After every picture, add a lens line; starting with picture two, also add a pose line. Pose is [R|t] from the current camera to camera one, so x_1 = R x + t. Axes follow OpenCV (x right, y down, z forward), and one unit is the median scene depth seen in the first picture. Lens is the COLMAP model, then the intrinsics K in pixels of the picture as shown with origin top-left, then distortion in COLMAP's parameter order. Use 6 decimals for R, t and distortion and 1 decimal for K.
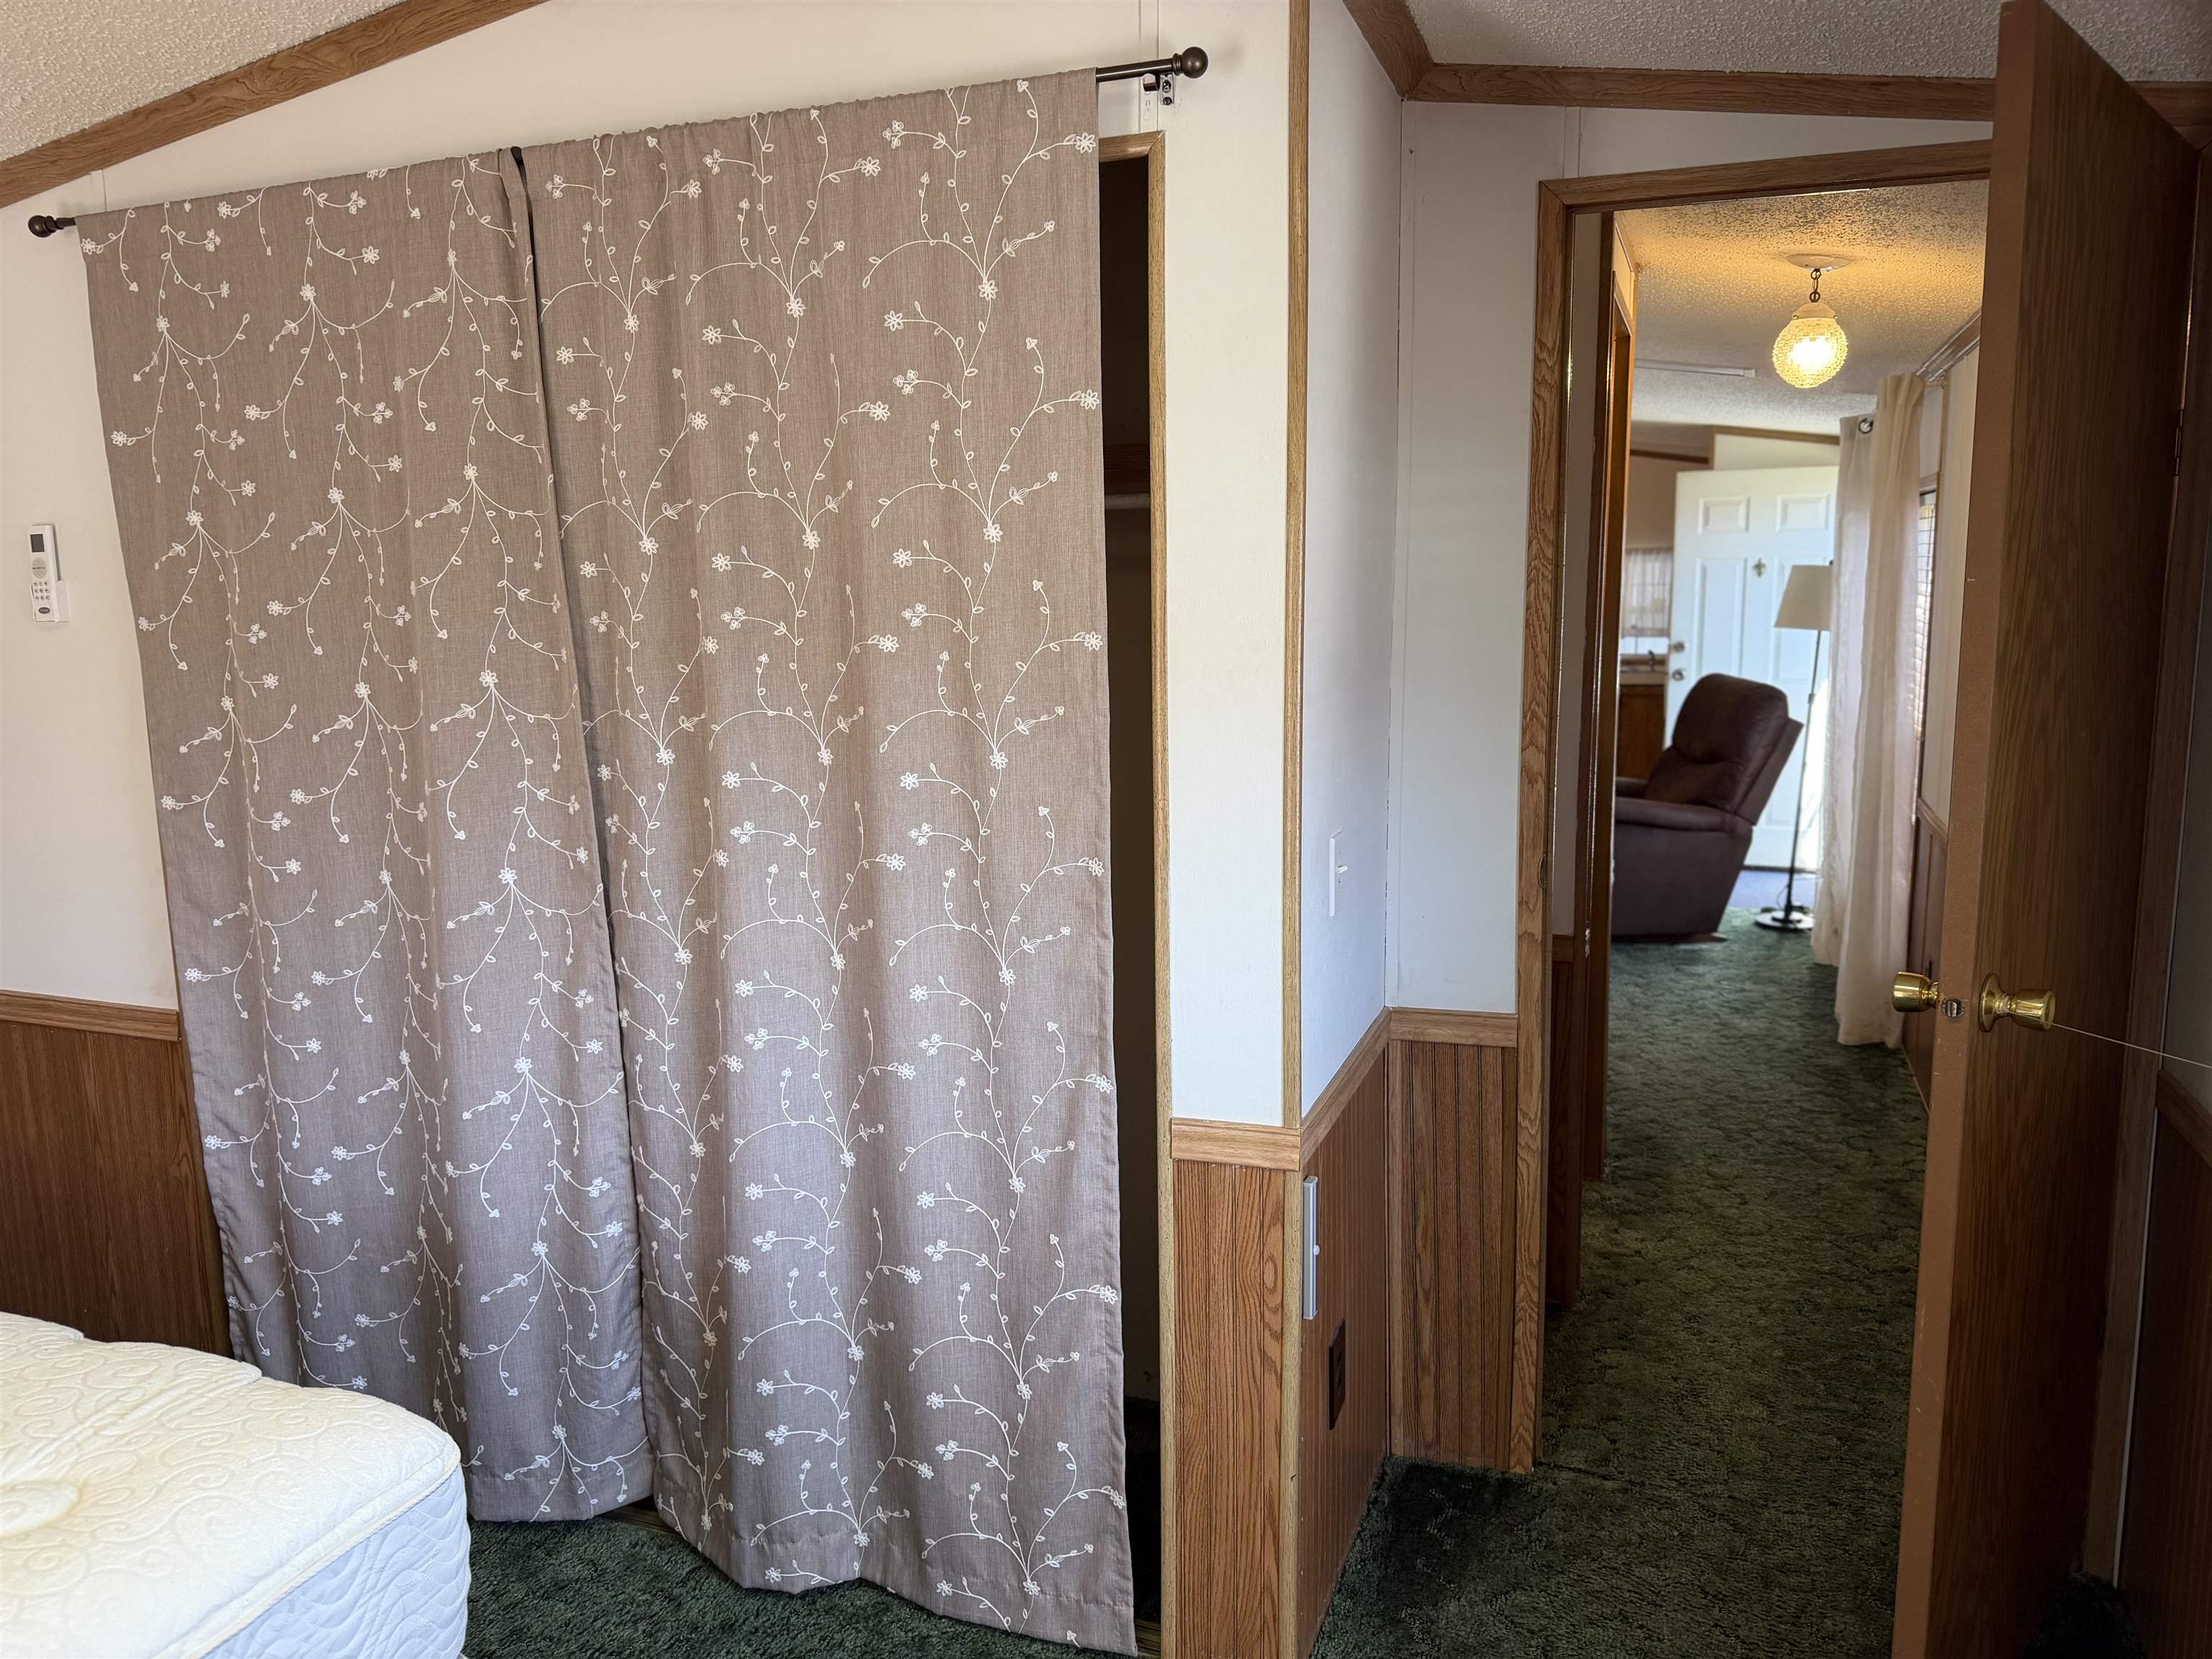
lens RADIAL K [[1550.1, 0, 1105.1], [0, 1550.1, 829.5], [0, 0, 1]] dist [0.042053, -0.053197]
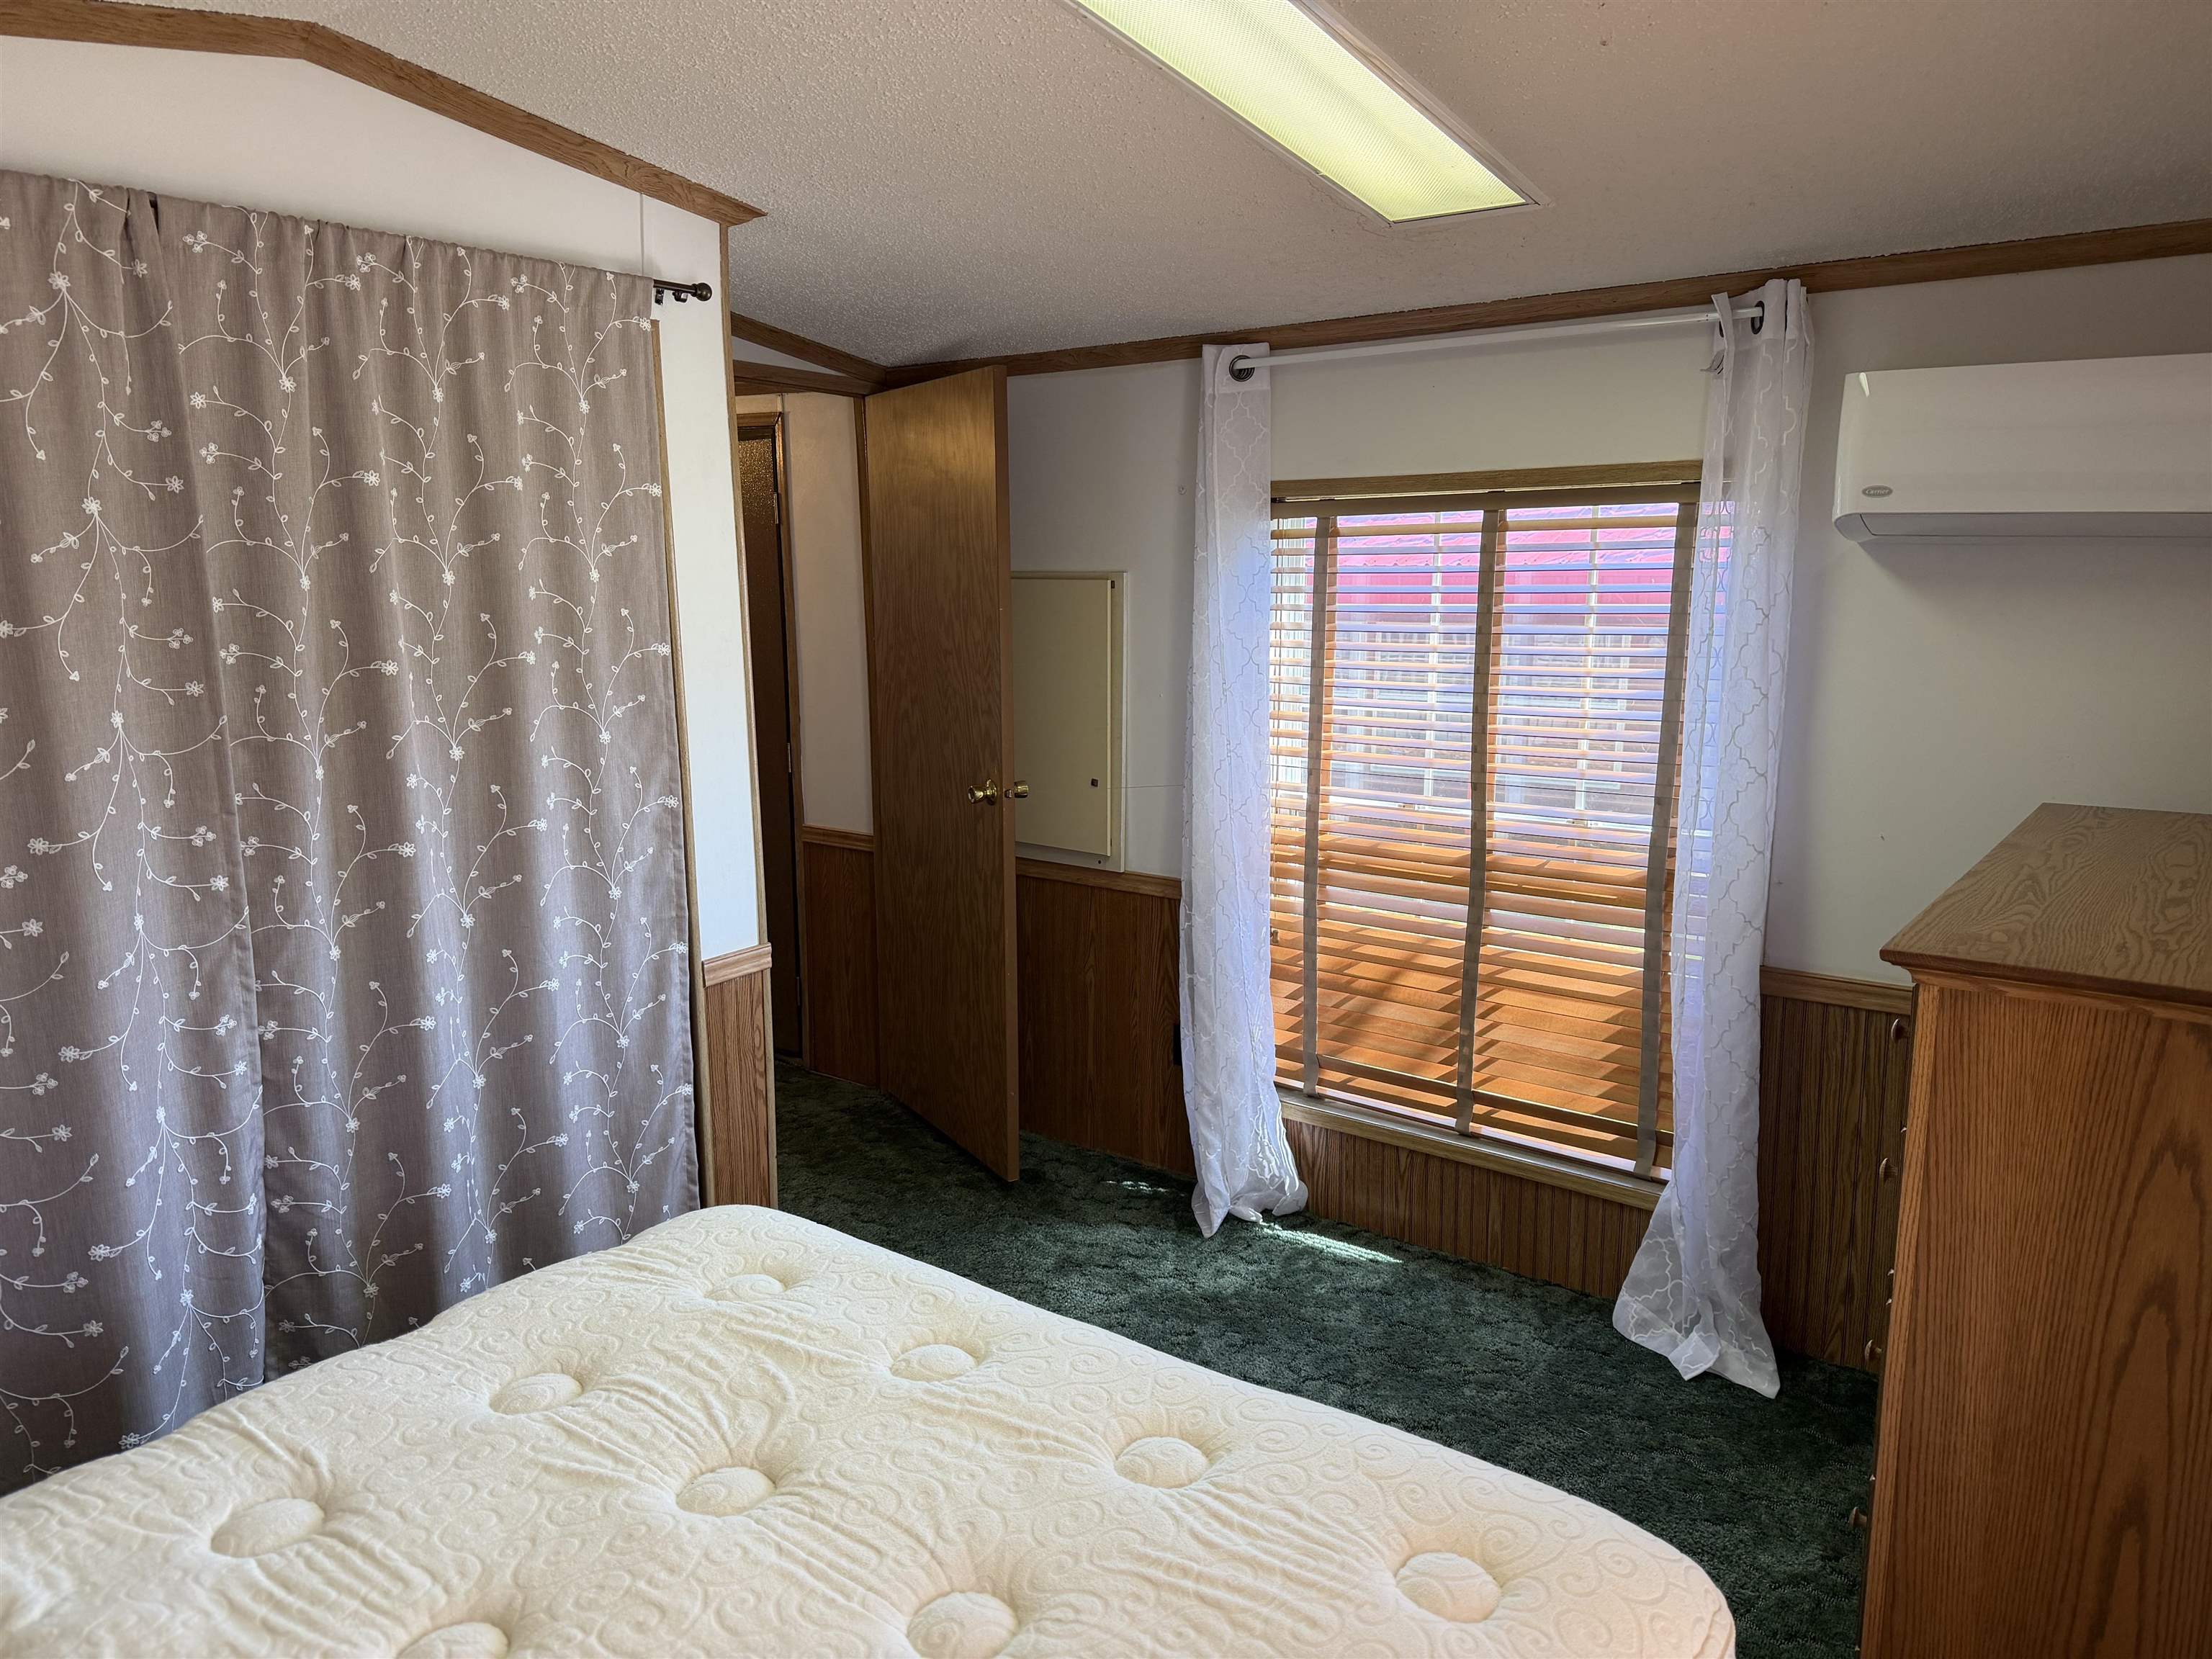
lens RADIAL K [[1550.1, 0, 1108.8], [0, 1550.1, 831.8], [0, 0, 1]] dist [0.042053, -0.053197]
pose [[0.287204, -0.149847, 0.946076, -1.241267], [0.149313, 0.982618, 0.110307, -0.046483], [-0.946160, 0.109581, 0.304586, 0.144144]]
